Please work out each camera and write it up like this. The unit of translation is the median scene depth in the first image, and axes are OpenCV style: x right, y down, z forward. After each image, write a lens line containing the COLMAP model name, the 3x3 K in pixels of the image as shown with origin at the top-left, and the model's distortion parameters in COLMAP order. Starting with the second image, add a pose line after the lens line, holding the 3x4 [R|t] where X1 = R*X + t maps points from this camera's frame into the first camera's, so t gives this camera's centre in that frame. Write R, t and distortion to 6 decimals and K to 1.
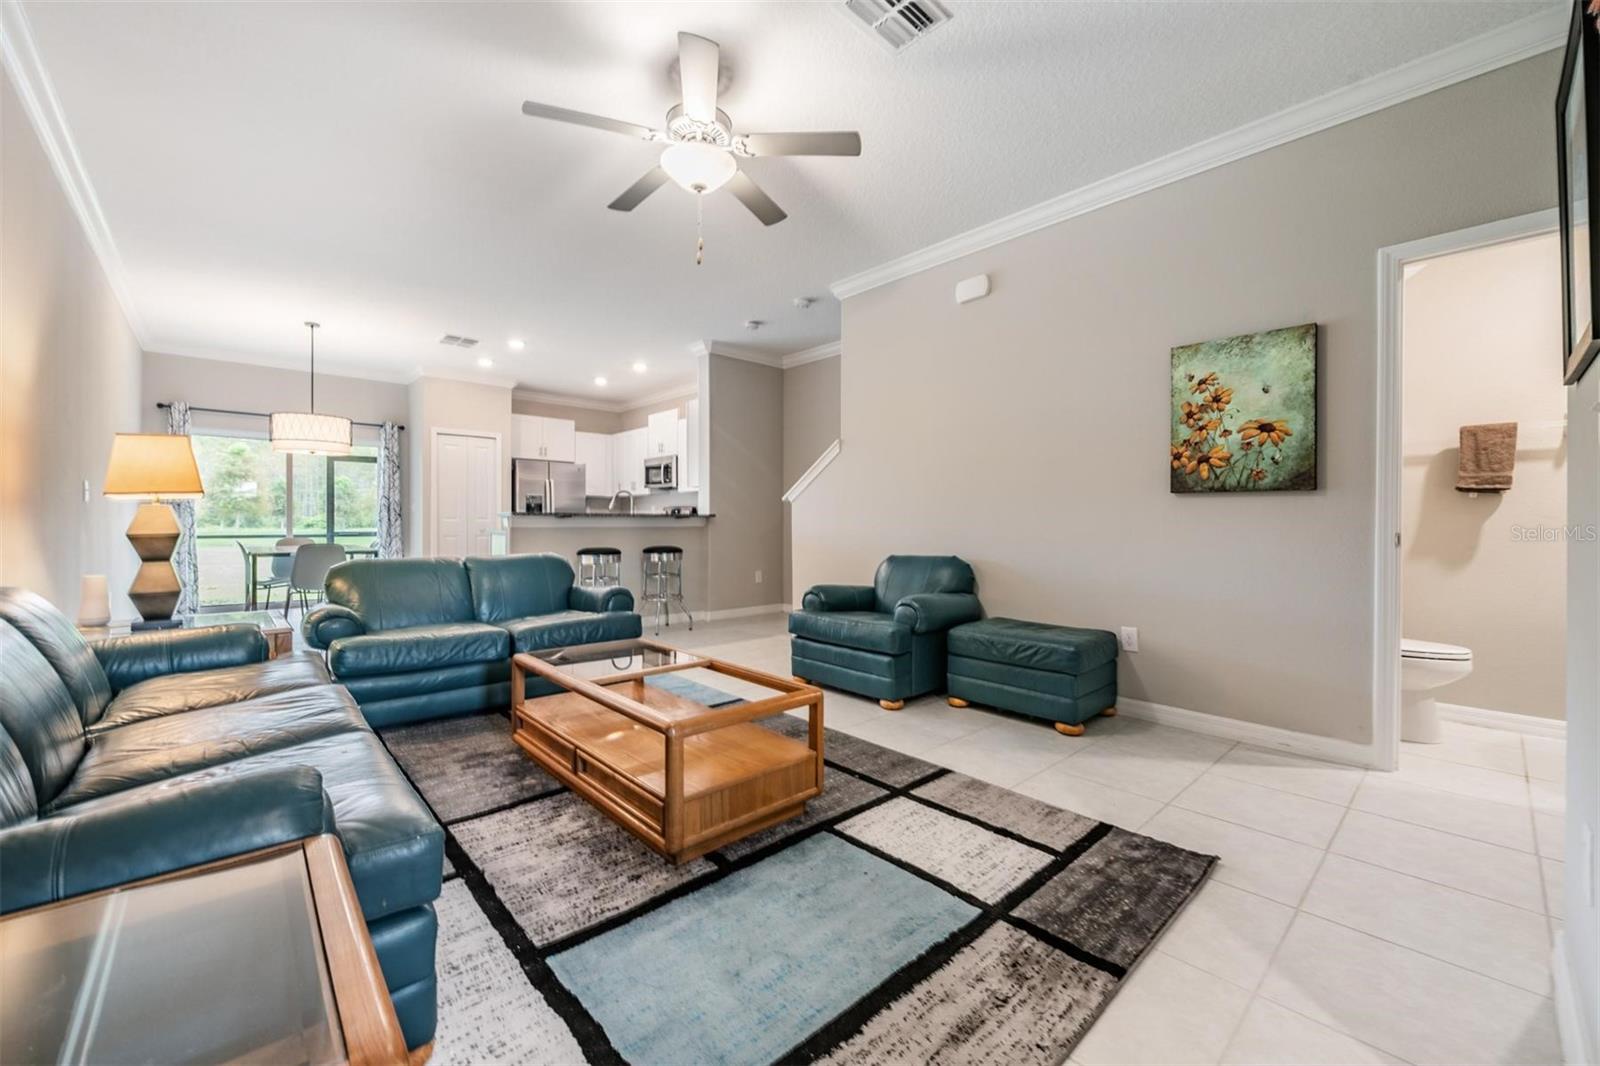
lens RADIAL K [[630.6, 0, 806.6], [0, 630.6, 531.6], [0, 0, 1]] dist [-0.002433, 0.000031]
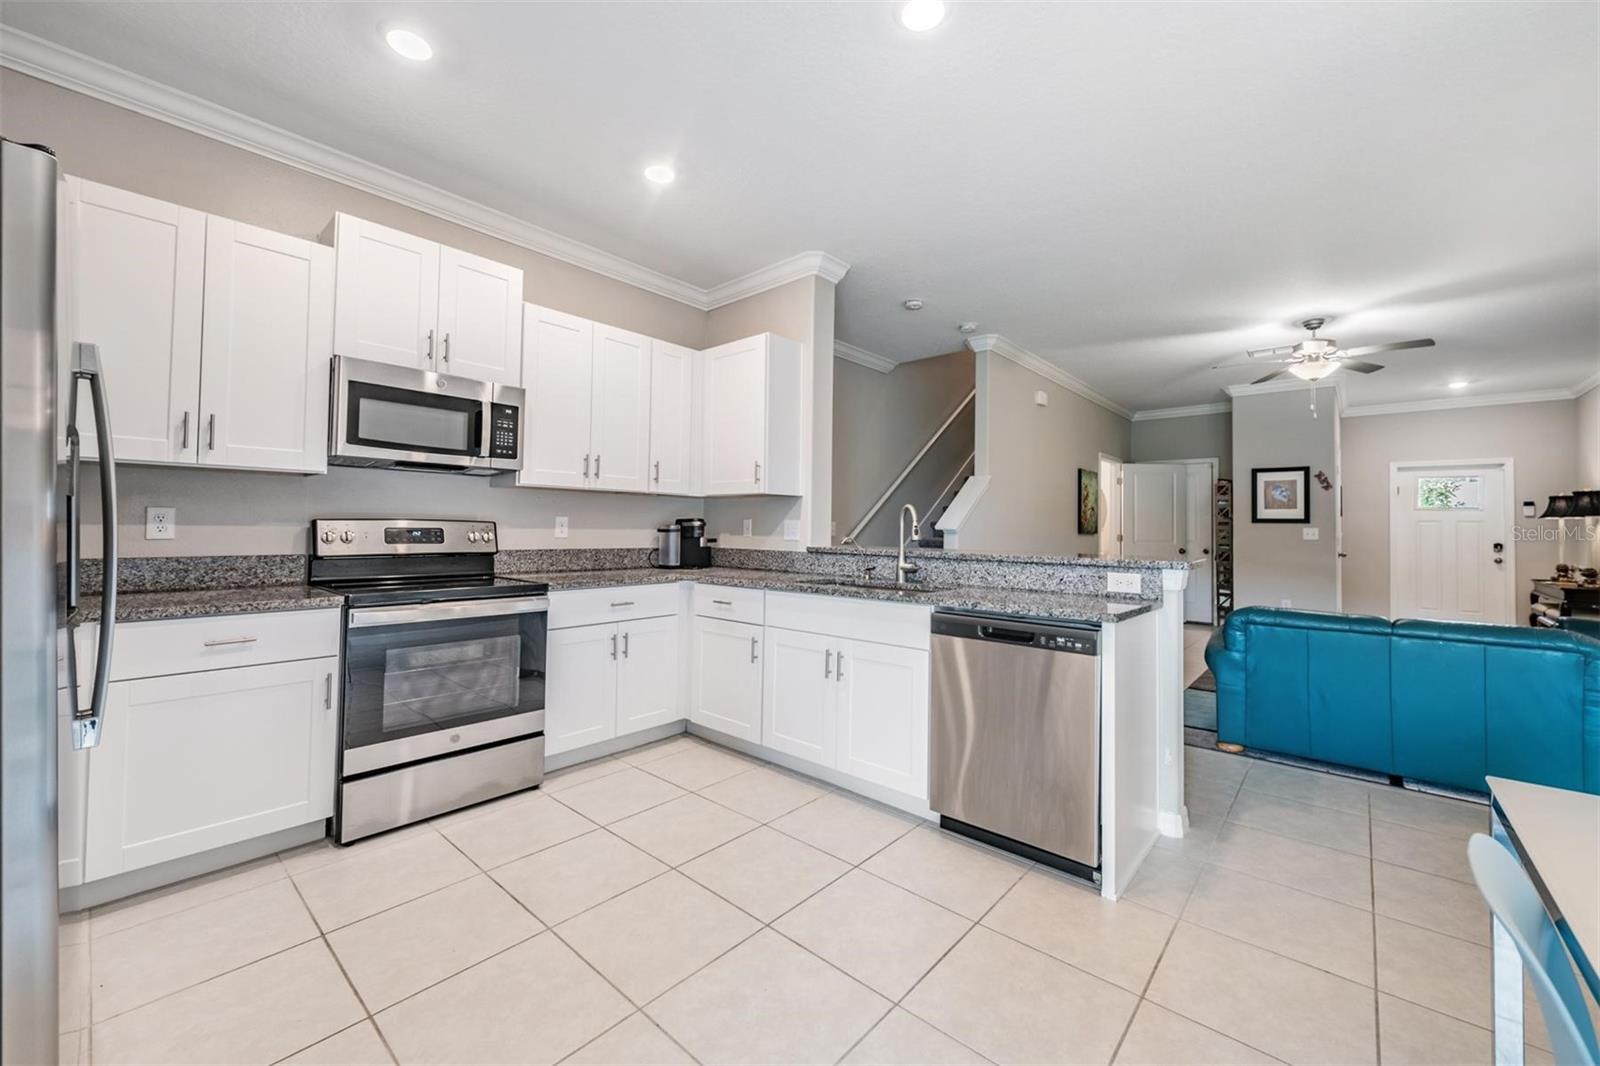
lens RADIAL K [[630.6, 0, 794.6], [0, 630.6, 517.4], [0, 0, 1]] dist [-0.002433, 0.000031]
pose [[-0.095147, 0.011439, 0.995398, -0.906927], [0.003238, 0.999932, -0.011182, -0.056918], [-0.995458, 0.002159, -0.095177, 1.303824]]
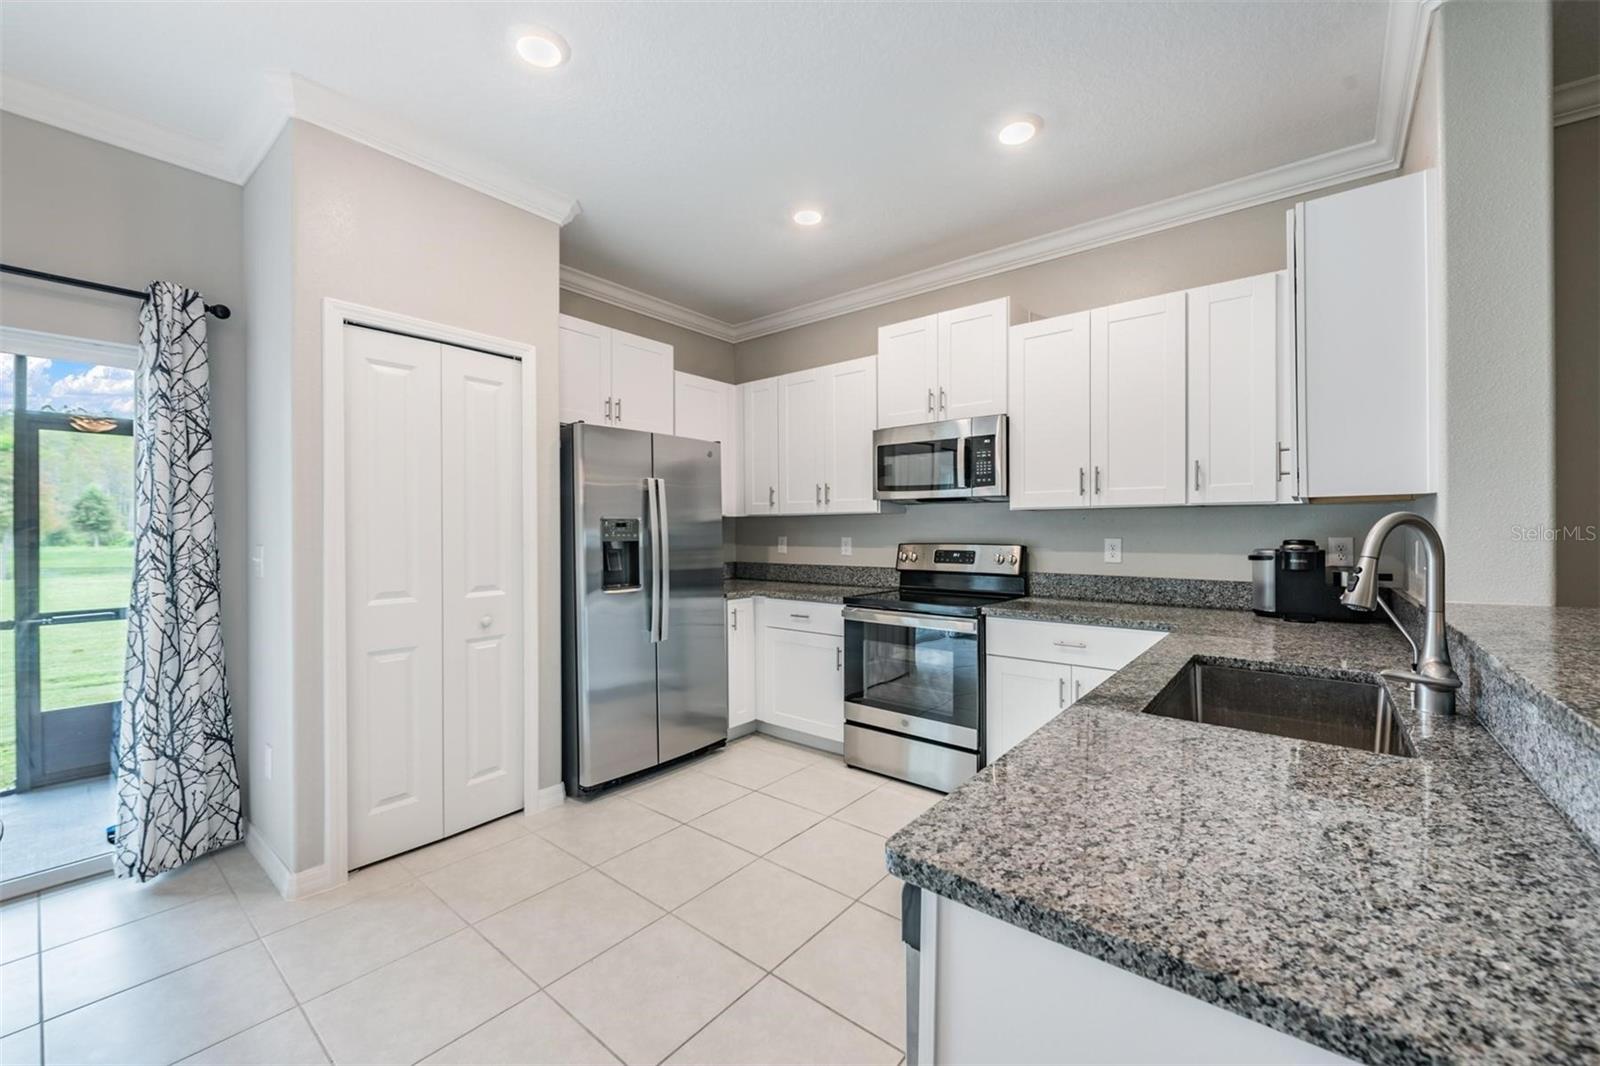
lens RADIAL K [[630.6, 0, 798.5], [0, 630.6, 539.8], [0, 0, 1]] dist [-0.002433, 0.000031]
pose [[0.990929, -0.007352, 0.134185, -0.579183], [0.007801, 0.999966, -0.002819, -0.065643], [-0.134159, 0.003841, 0.990952, 0.943742]]
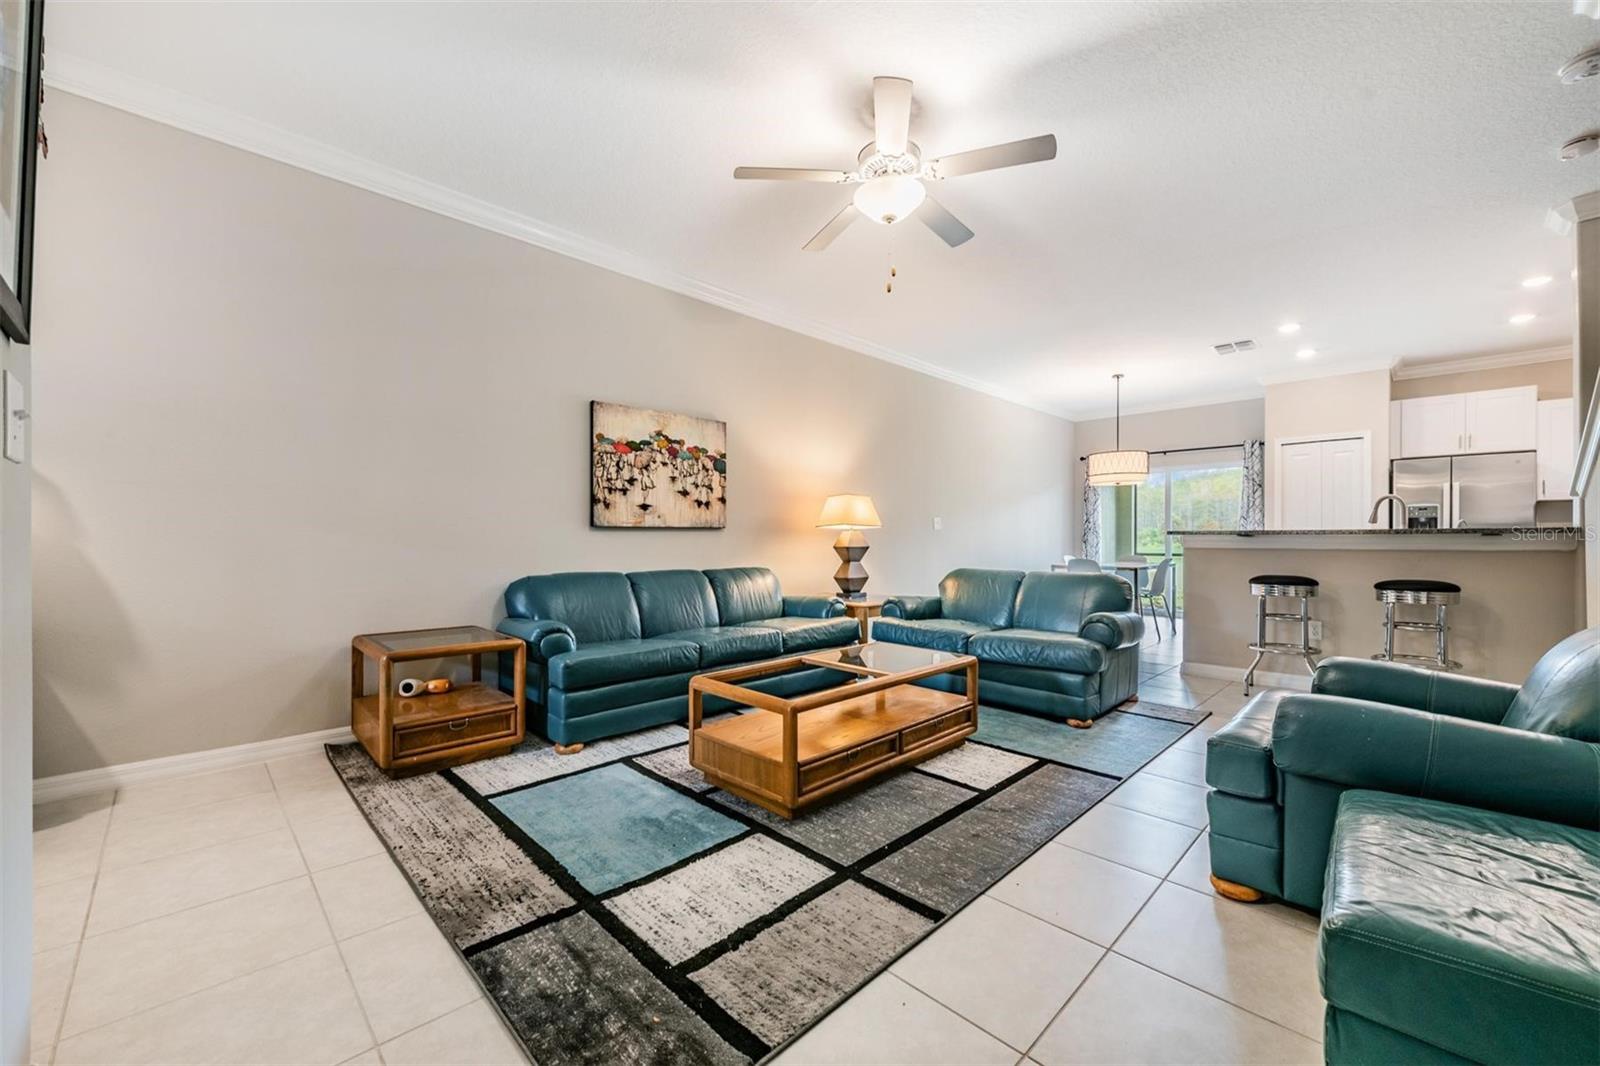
lens RADIAL K [[630.6, 0, 795.7], [0, 630.6, 538.4], [0, 0, 1]] dist [-0.002433, 0.000031]
pose [[0.030821, -0.006909, -0.999501, 0.415129], [-0.018141, 0.999808, -0.007471, -0.002412], [0.999360, 0.018362, 0.030690, 0.392886]]
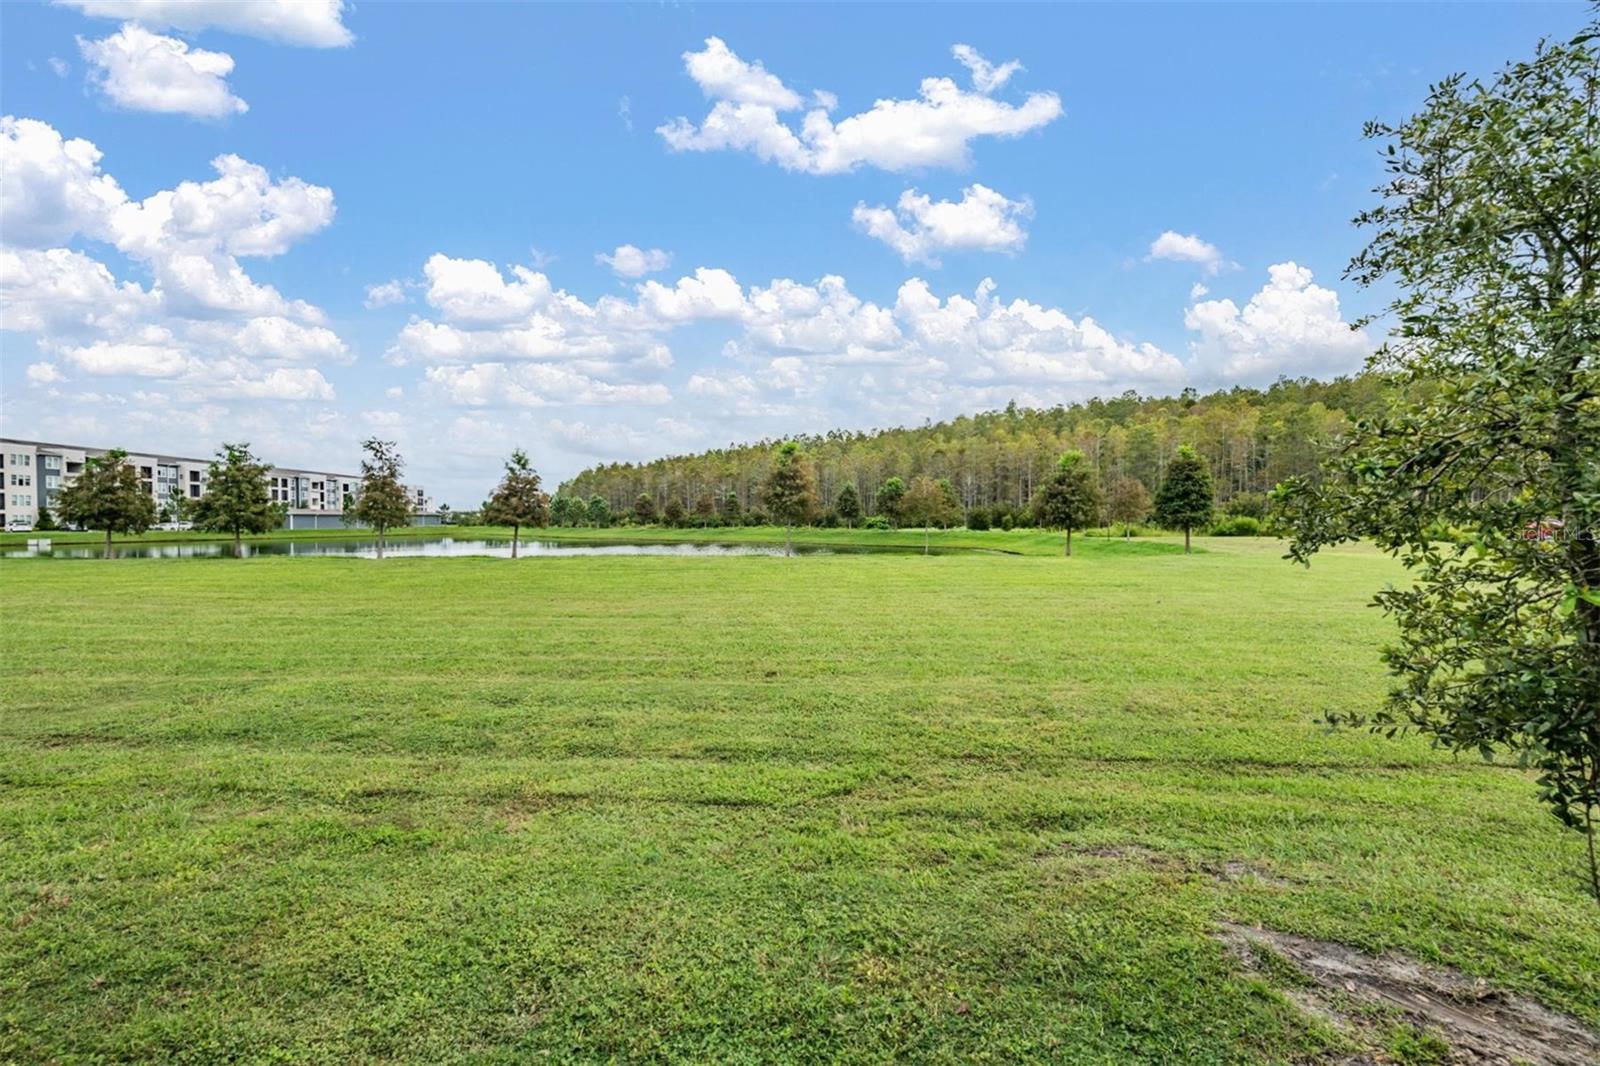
lens RADIAL K [[630.6, 0, 805.0], [0, 630.6, 526.4], [0, 0, 1]] dist [-0.002433, 0.000031]
pose [[0.702974, 0.000752, -0.711216, -1.363817], [-0.002486, 0.999996, -0.001400, -0.091688], [0.711212, 0.002753, 0.702973, 2.133748]]
